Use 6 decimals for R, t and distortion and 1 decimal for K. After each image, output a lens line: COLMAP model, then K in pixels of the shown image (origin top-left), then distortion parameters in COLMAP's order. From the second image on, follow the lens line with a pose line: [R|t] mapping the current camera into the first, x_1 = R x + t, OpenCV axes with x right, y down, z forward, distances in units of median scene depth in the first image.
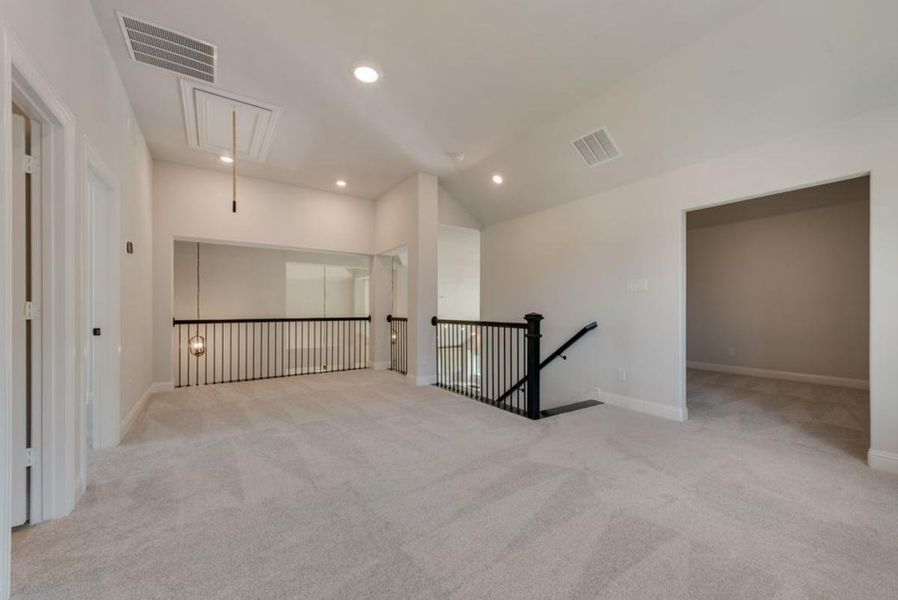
lens RADIAL K [[353.1, 0, 451.9], [0, 353.1, 312.7], [0, 0, 1]] dist [0.001832, 0.000121]
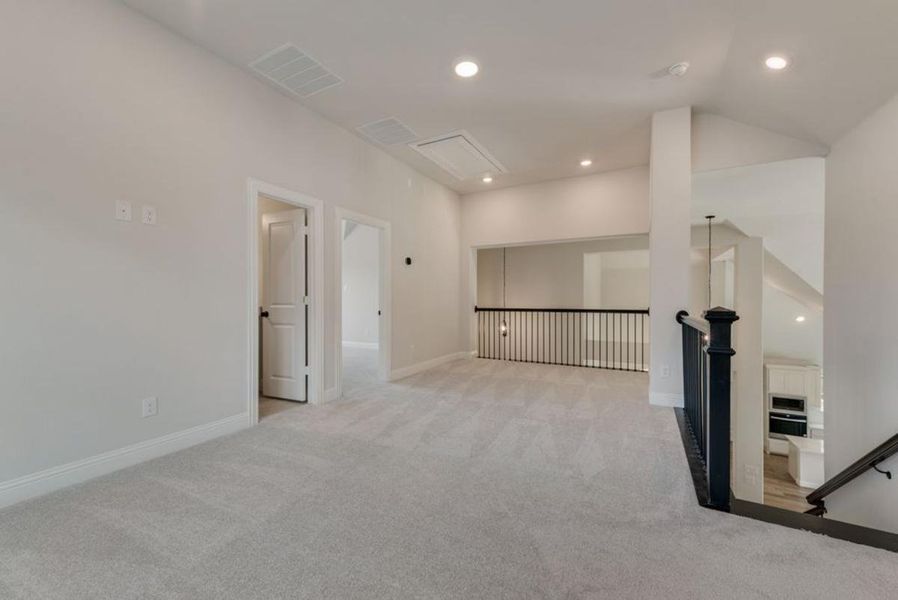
lens RADIAL K [[355.5, 0, 447.6], [0, 355.5, 303.1], [0, 0, 1]] dist [0.007435, -0.000415]
pose [[0.448845, 0.009207, -0.893562, 0.332064], [-0.010476, 0.999932, 0.005041, -0.003046], [0.893548, 0.007098, 0.448911, 0.248092]]
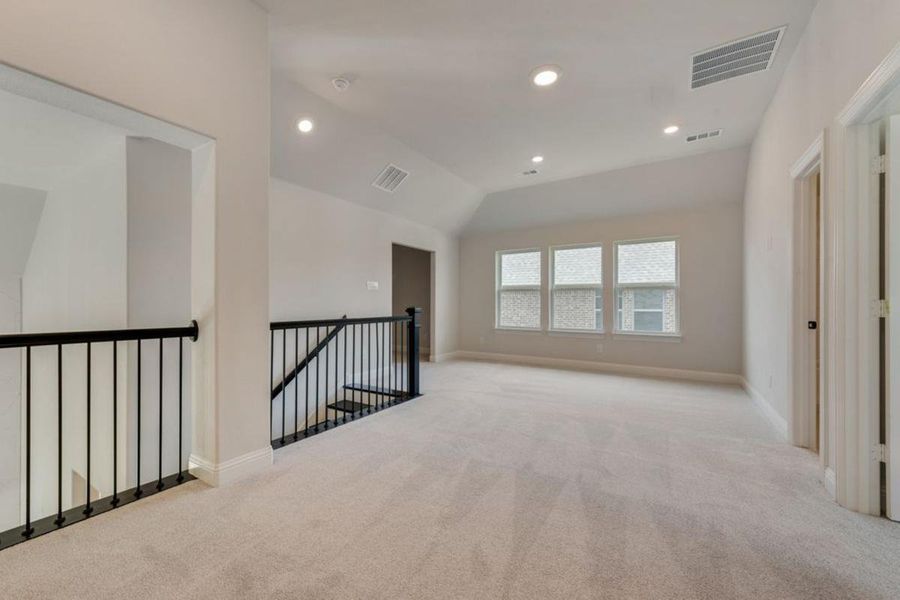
lens RADIAL K [[356.3, 0, 448.6], [0, 356.3, 303.1], [0, 0, 1]] dist [0.007435, -0.000415]
pose [[-0.397390, 0.002695, 0.917646, -0.678375], [0.001982, 0.999996, -0.002078, -0.006518], [-0.917648, 0.000993, -0.397394, 1.040370]]
